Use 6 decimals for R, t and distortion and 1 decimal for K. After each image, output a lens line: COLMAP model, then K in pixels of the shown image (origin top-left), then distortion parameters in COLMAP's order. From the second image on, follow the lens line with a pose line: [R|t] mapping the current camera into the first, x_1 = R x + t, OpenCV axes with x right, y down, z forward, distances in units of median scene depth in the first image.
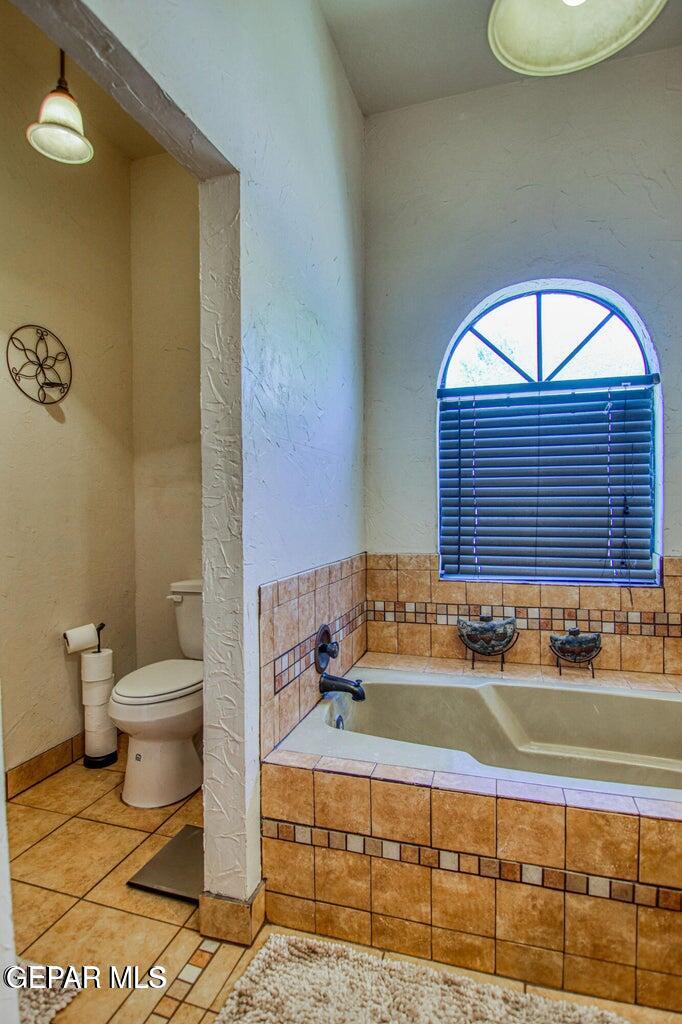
lens RADIAL K [[520.6, 0, 322.5], [0, 520.6, 513.9], [0, 0, 1]] dist [-0.015404, -0.002369]
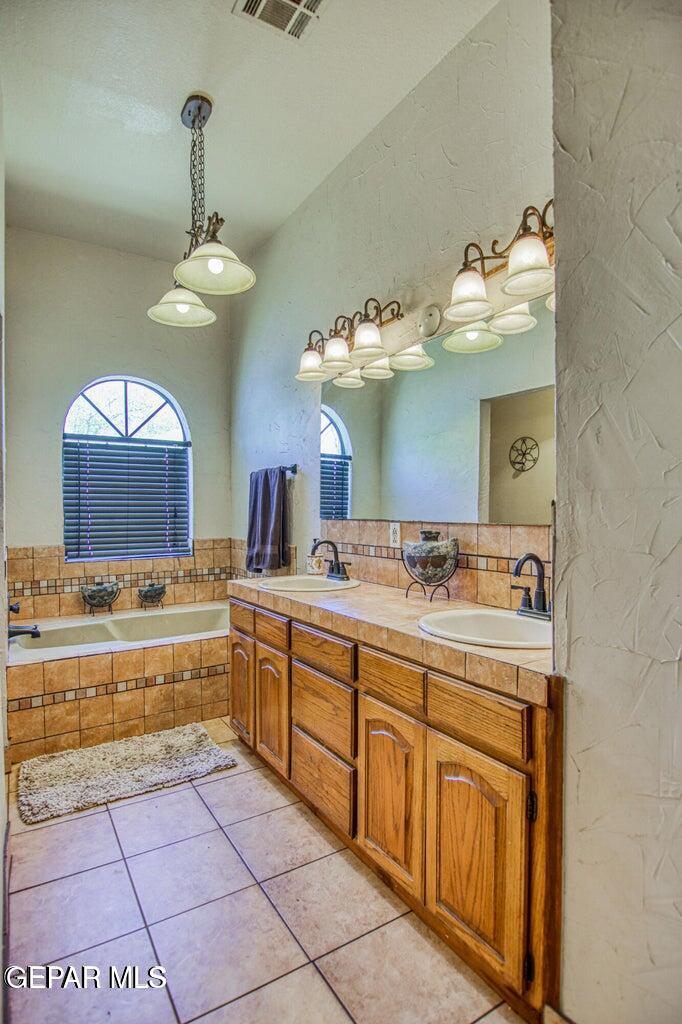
lens RADIAL K [[520.6, 0, 340.3], [0, 520.6, 514.6], [0, 0, 1]] dist [-0.015404, -0.002369]
pose [[0.603753, -0.002711, 0.797167, -0.509036], [0.013923, 0.999878, -0.007145, 0.012764], [-0.797050, 0.015412, 0.603717, -0.548319]]
